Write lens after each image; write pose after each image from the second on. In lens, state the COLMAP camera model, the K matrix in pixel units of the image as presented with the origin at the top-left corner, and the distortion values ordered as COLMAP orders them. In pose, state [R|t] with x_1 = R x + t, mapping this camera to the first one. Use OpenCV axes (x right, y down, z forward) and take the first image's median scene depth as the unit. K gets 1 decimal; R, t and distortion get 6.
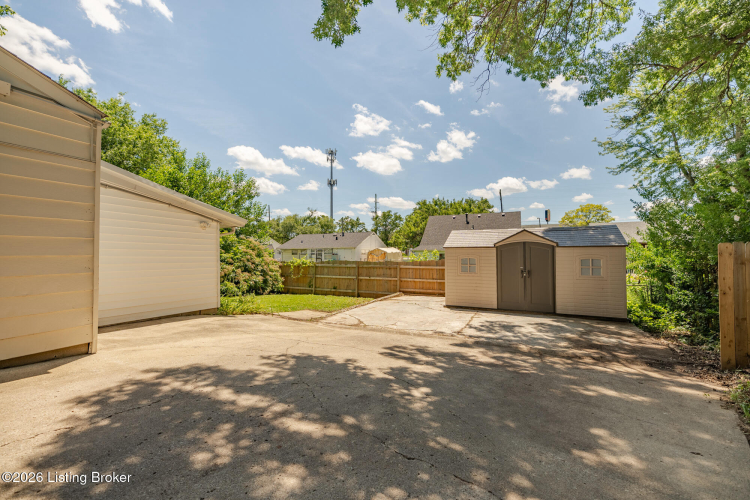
lens RADIAL K [[312.2, 0, 373.1], [0, 312.2, 247.5], [0, 0, 1]] dist [-0.000484, -0.000898]
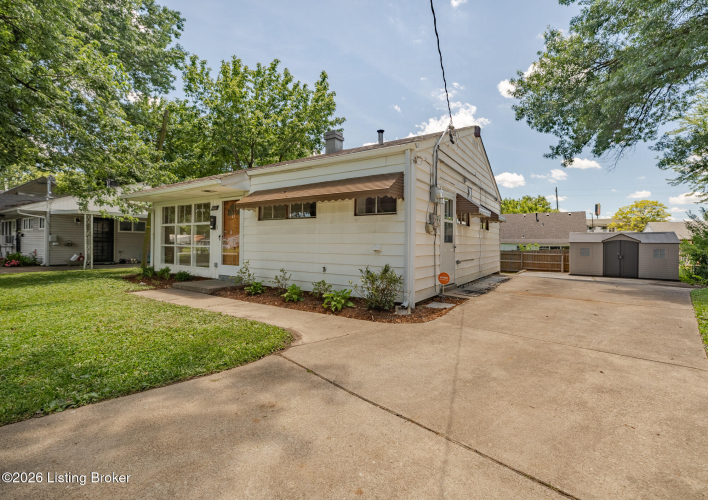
lens RADIAL K [[327.1, 0, 354.8], [0, 327.1, 250.7], [0, 0, 1]] dist [-0.004021, -0.000734]
pose [[0.994255, 0.011755, -0.106388, -0.758080], [-0.007981, 0.999326, 0.035823, -0.010109], [0.106737, -0.034768, 0.993679, -0.950538]]
